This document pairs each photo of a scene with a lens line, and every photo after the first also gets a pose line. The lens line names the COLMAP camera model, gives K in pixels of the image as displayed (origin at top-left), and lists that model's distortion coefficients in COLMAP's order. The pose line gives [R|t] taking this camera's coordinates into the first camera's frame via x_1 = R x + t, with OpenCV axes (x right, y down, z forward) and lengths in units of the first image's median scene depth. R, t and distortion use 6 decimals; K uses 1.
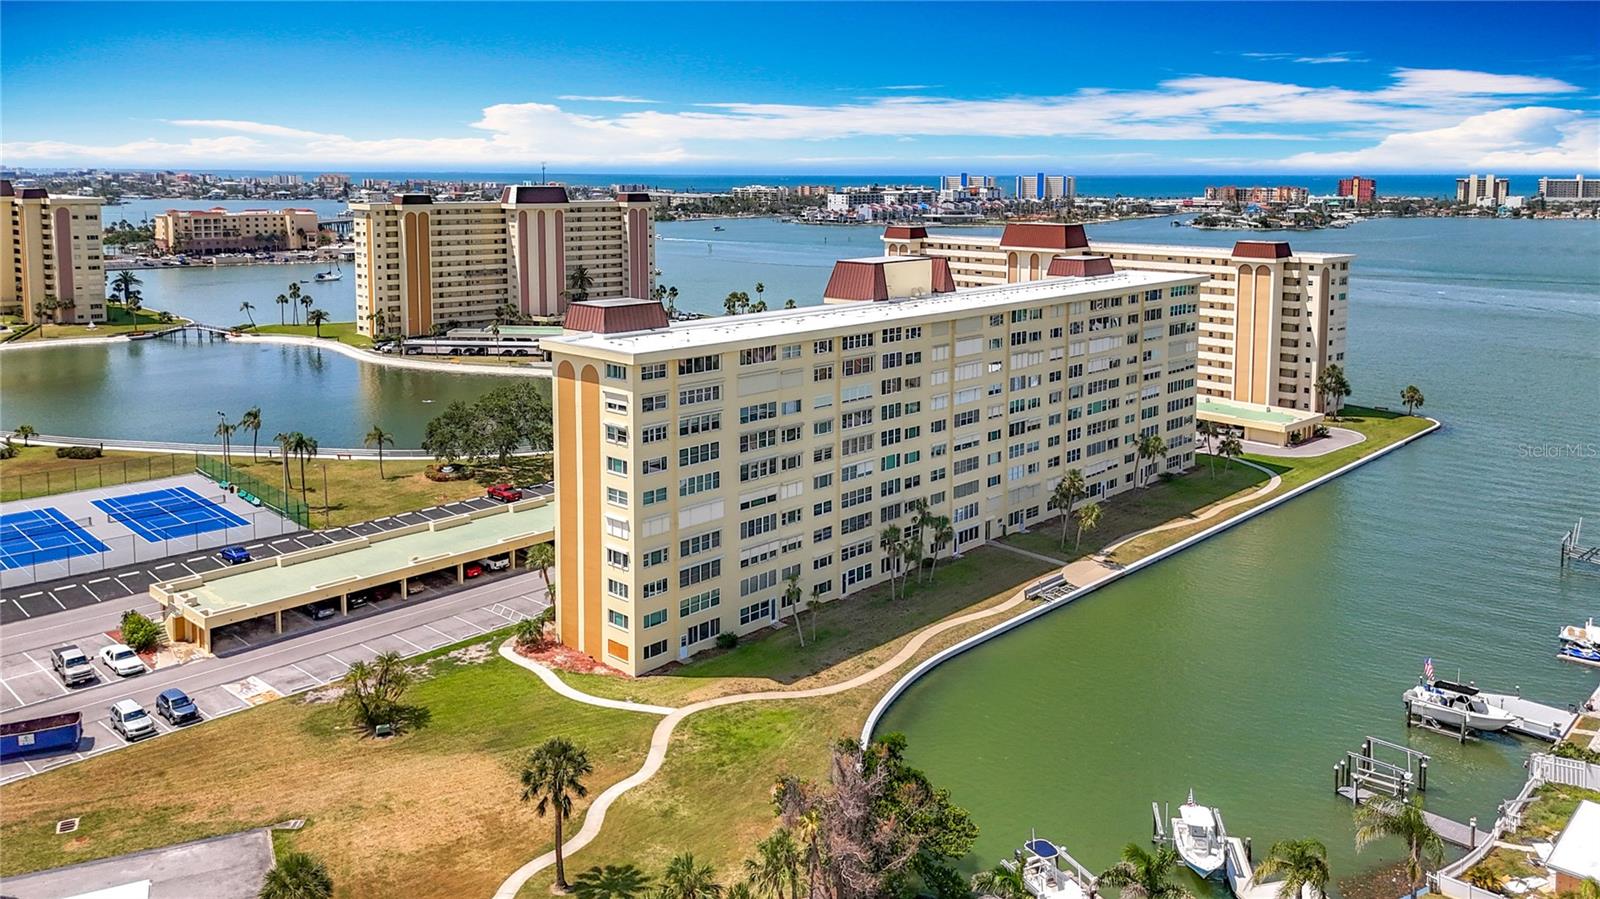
lens RADIAL K [[1221.0, 0, 808.5], [0, 1221.0, 295.9], [0, 0, 1]] dist [0.036508, -0.007013]
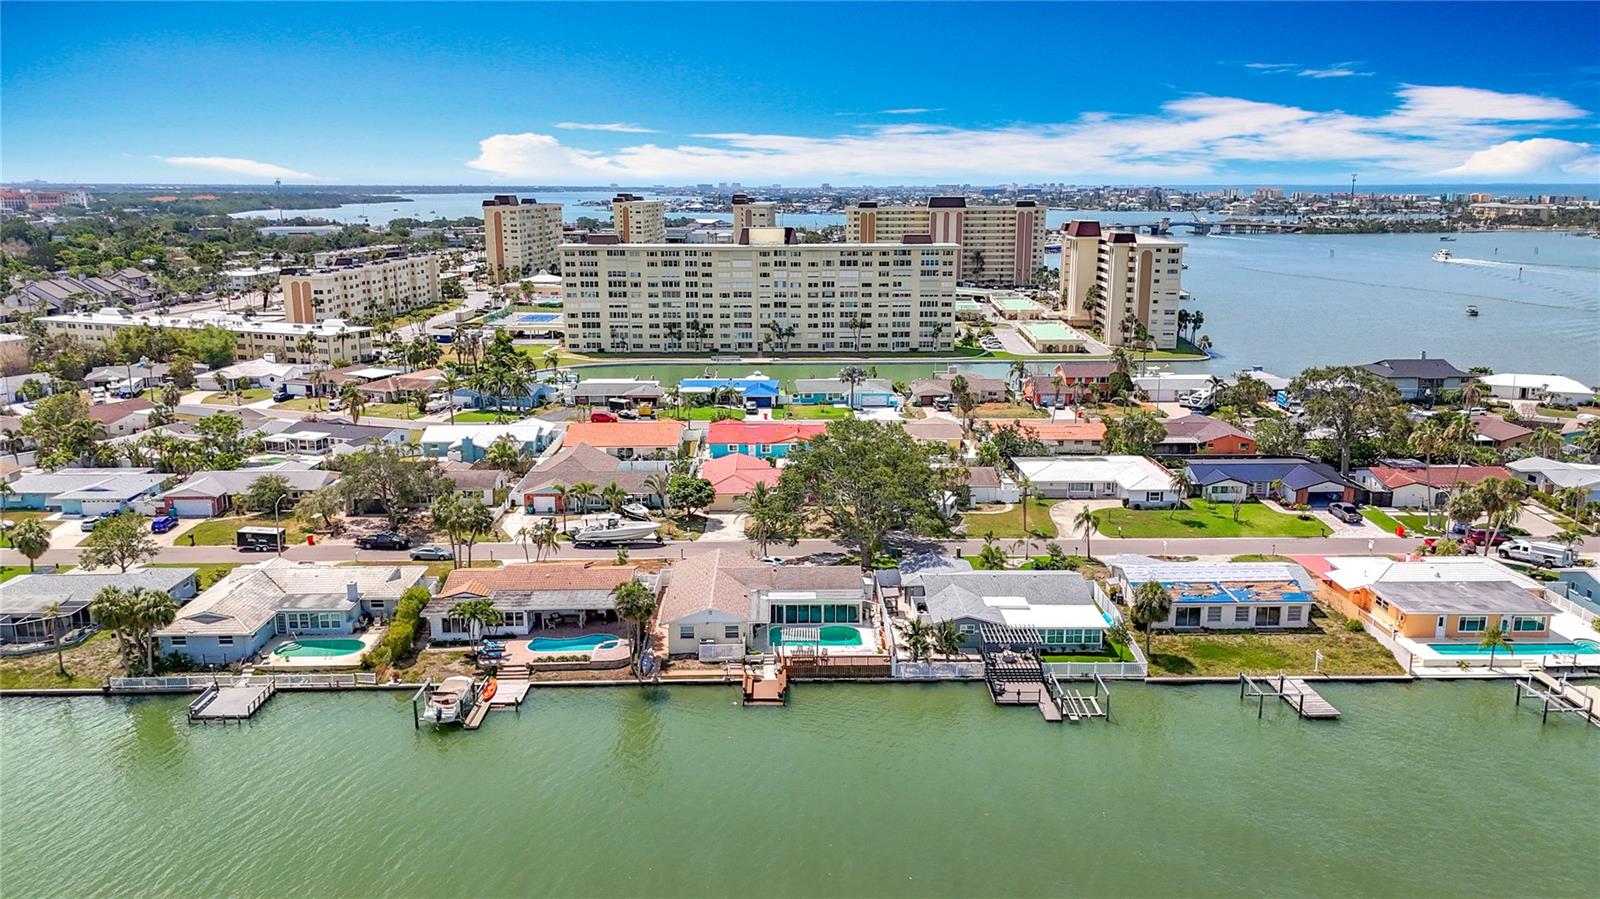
lens RADIAL K [[1147.7, 0, 806.7], [0, 1147.7, 510.3], [0, 0, 1]] dist [0.107091, 0.000108]
pose [[0.701949, 0.187119, -0.687208, 1.879765], [-0.067520, 0.978009, 0.197333, 0.060730], [0.709020, -0.092117, 0.699146, -0.532361]]
